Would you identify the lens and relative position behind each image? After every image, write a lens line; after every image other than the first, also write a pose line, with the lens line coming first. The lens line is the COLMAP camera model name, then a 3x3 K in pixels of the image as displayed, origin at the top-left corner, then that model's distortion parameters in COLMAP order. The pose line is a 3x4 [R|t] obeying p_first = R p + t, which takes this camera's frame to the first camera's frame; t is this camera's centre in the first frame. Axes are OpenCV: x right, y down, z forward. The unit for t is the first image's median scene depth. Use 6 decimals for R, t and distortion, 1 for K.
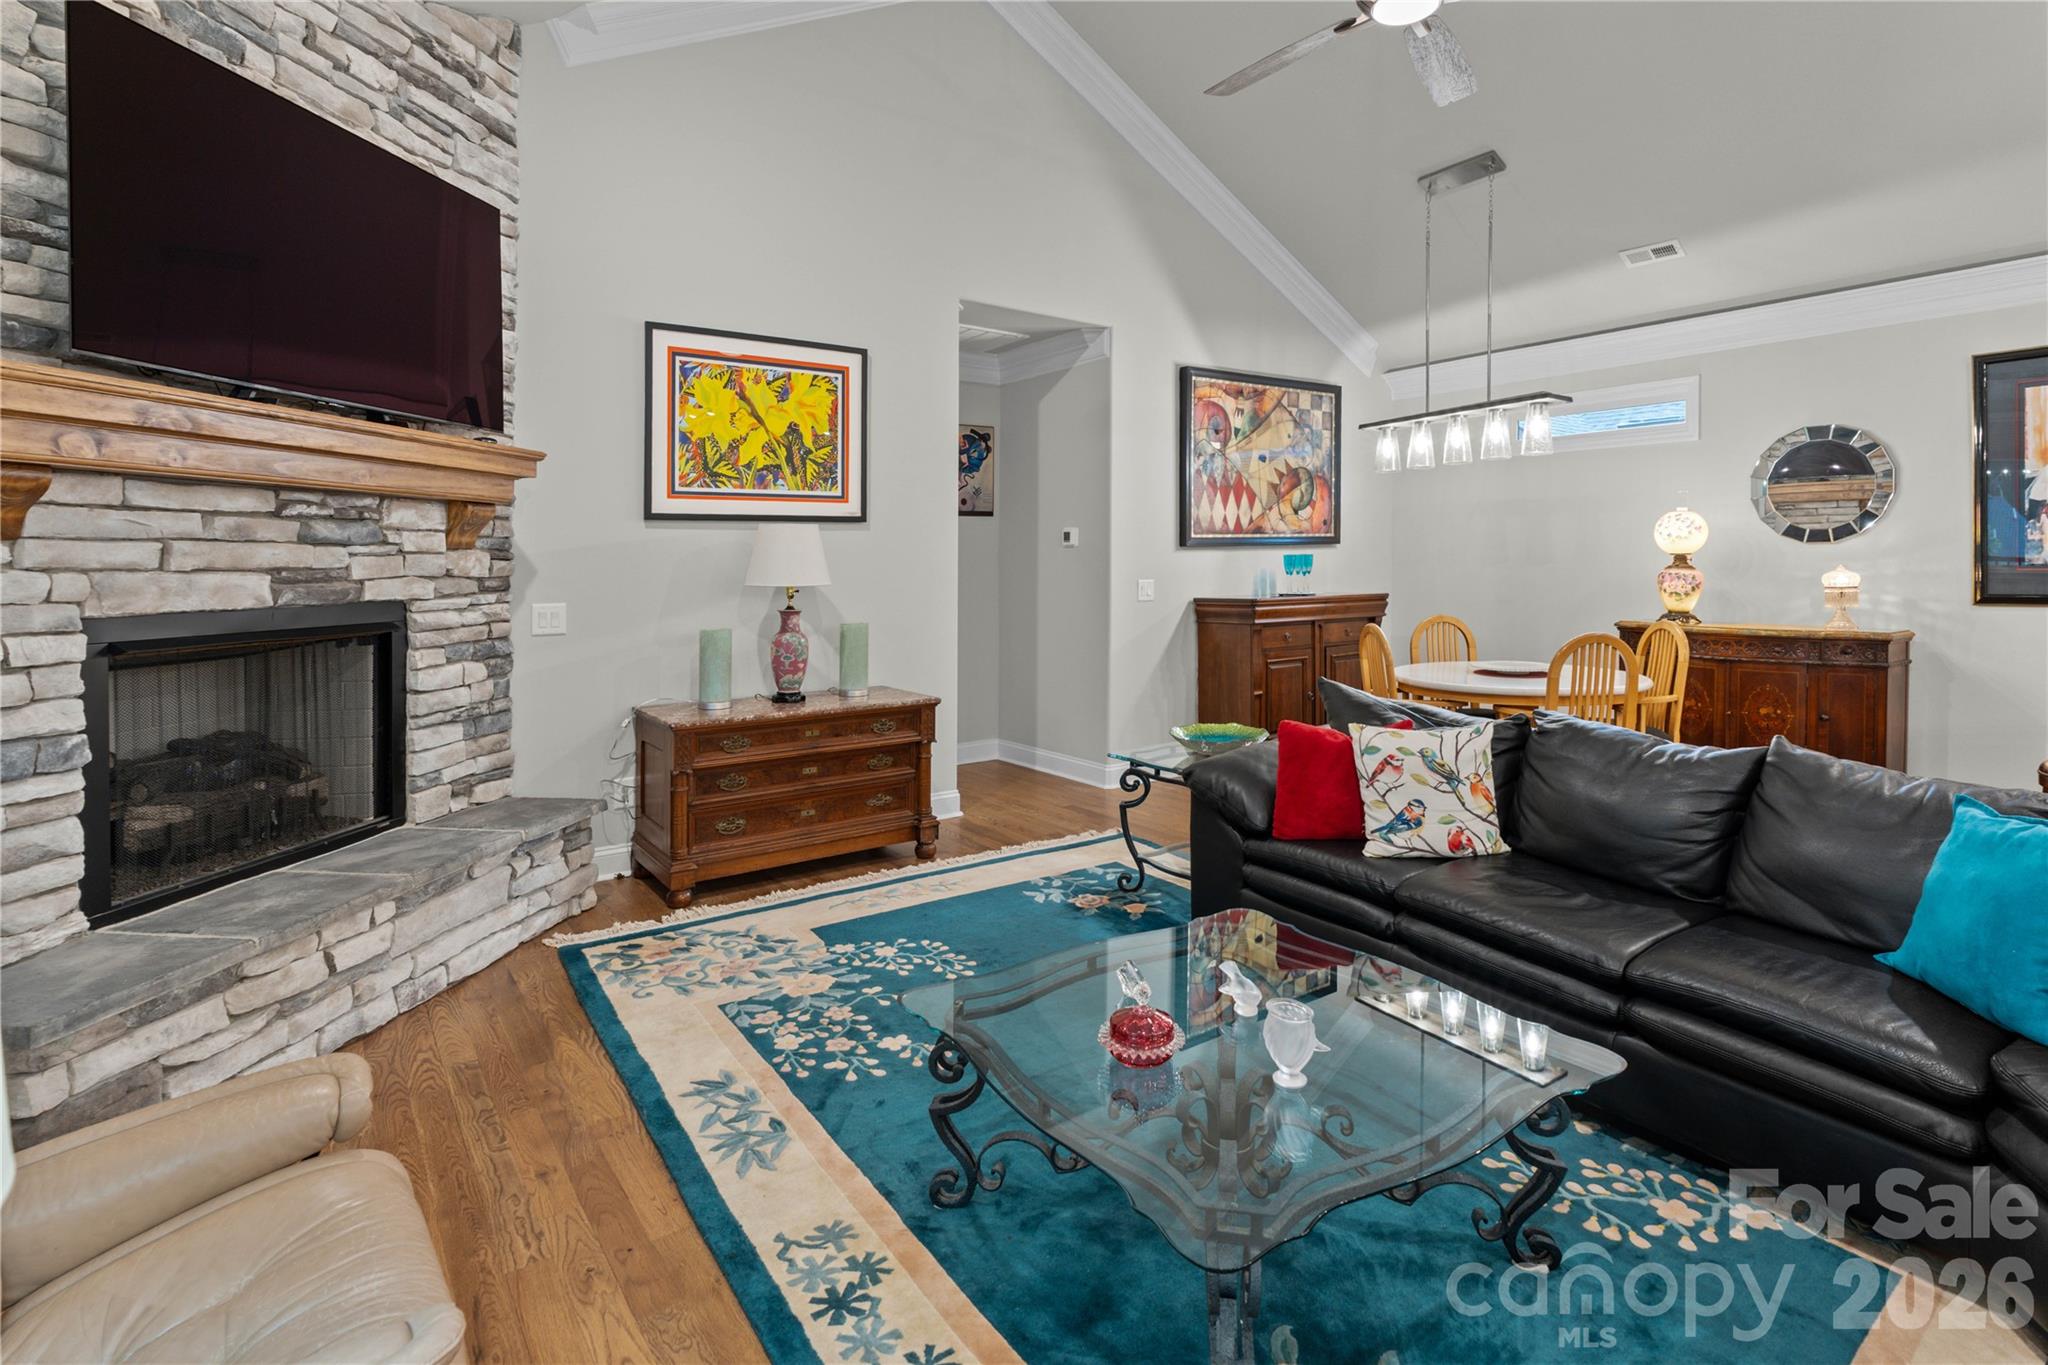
lens RADIAL K [[988.9, 0, 1024.0], [0, 988.9, 682.5], [0, 0, 1]] dist [-0.002141, 0.000420]
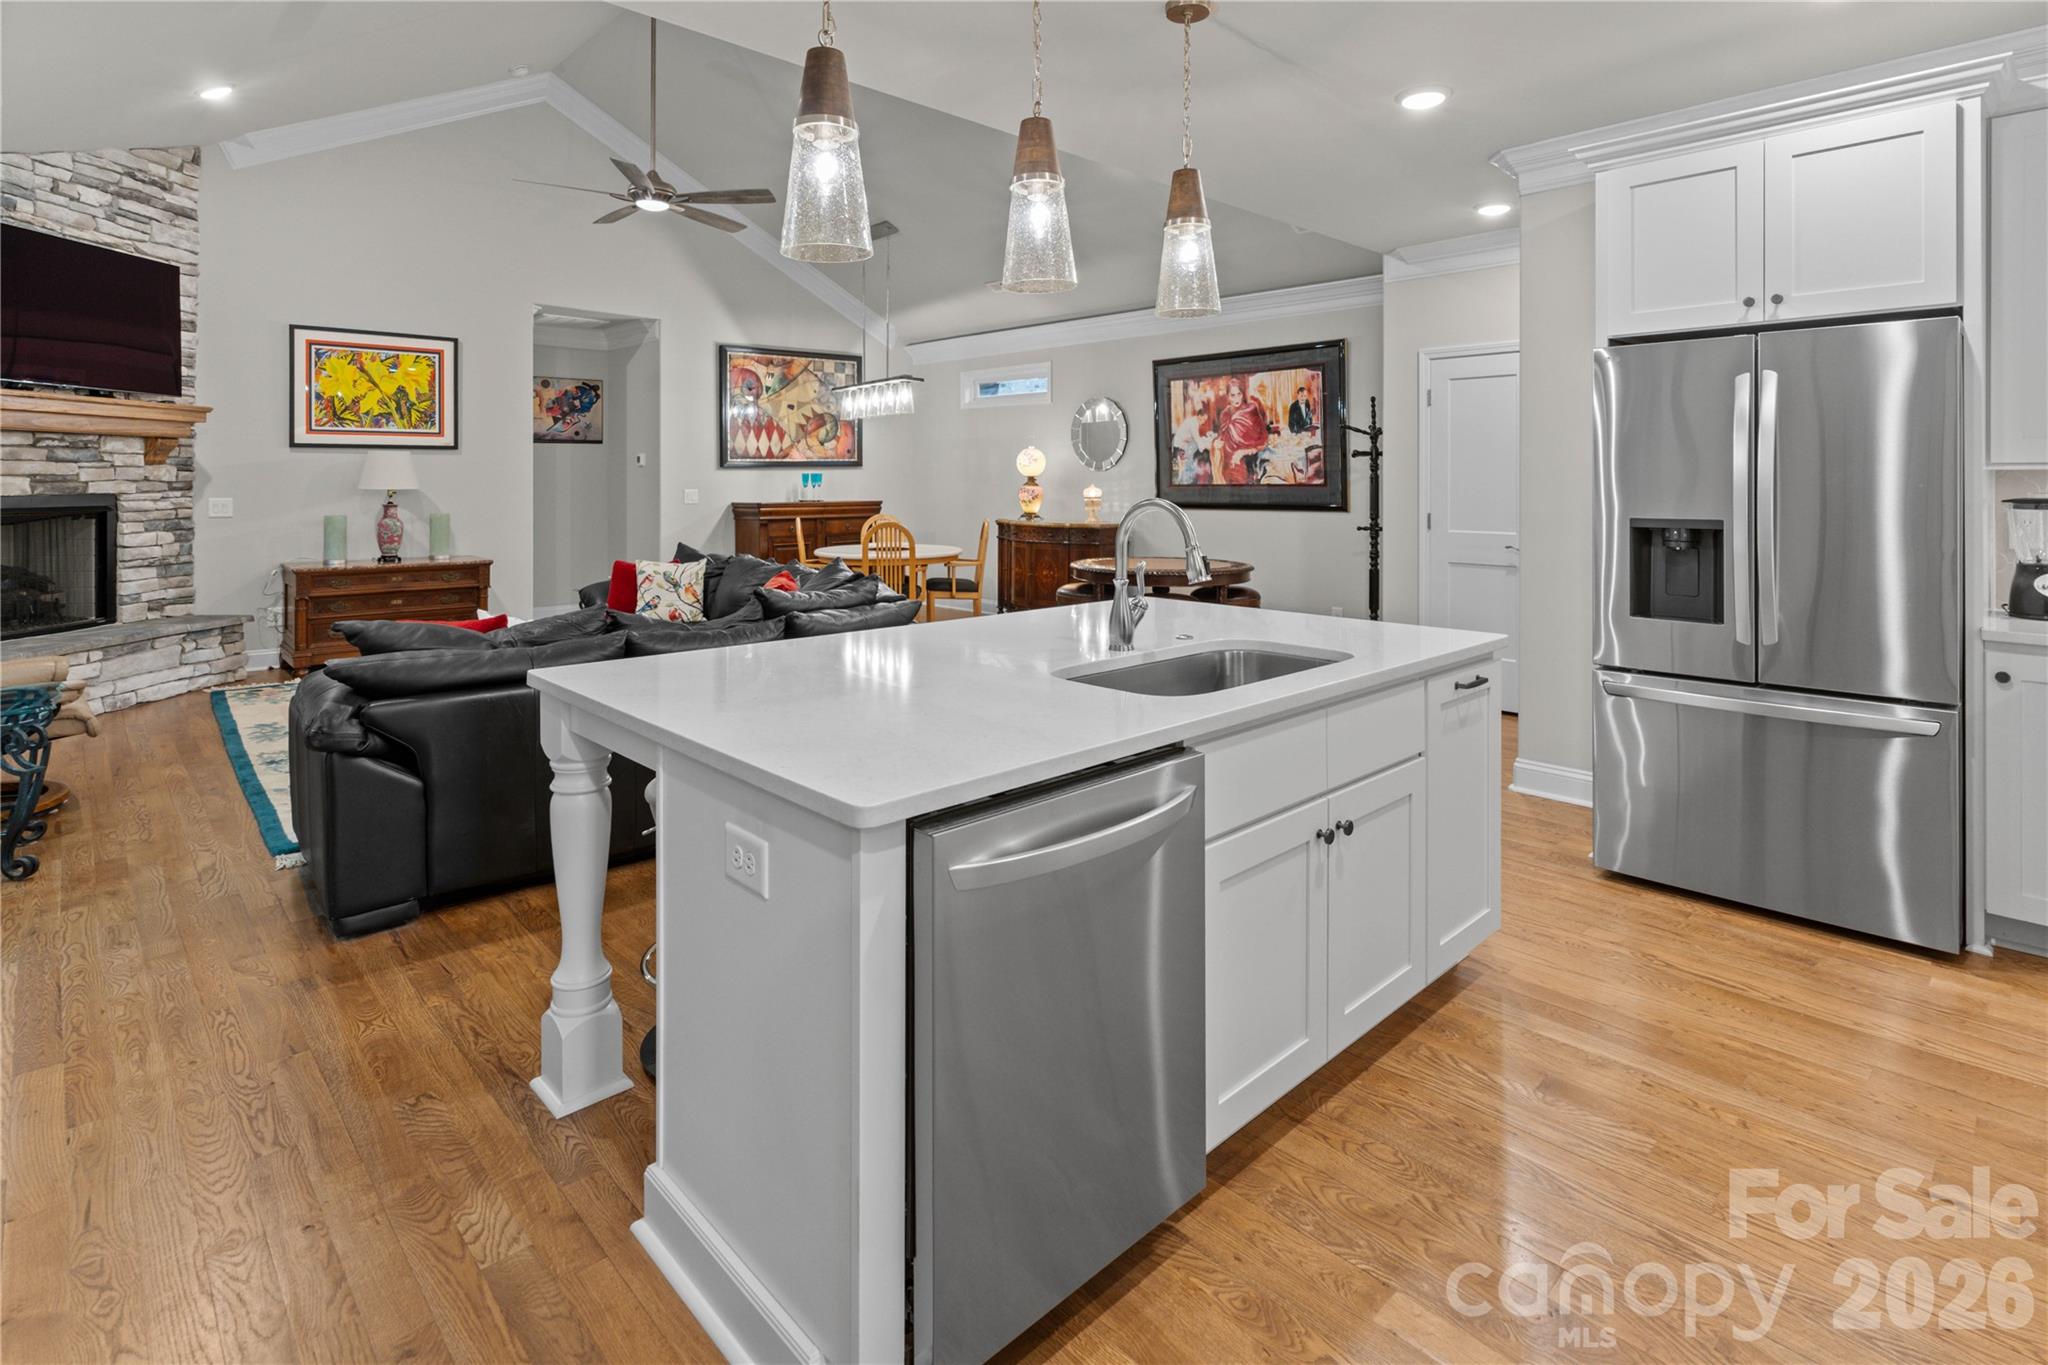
lens RADIAL K [[1022.1, 0, 1025.4], [0, 1022.1, 593.7], [0, 0, 1]] dist [0.002187, -0.000646]
pose [[0.993042, -0.002074, 0.117746, 0.645288], [0.003089, 0.999960, -0.008441, 0.096983], [-0.117724, 0.008746, 0.993008, -0.838911]]
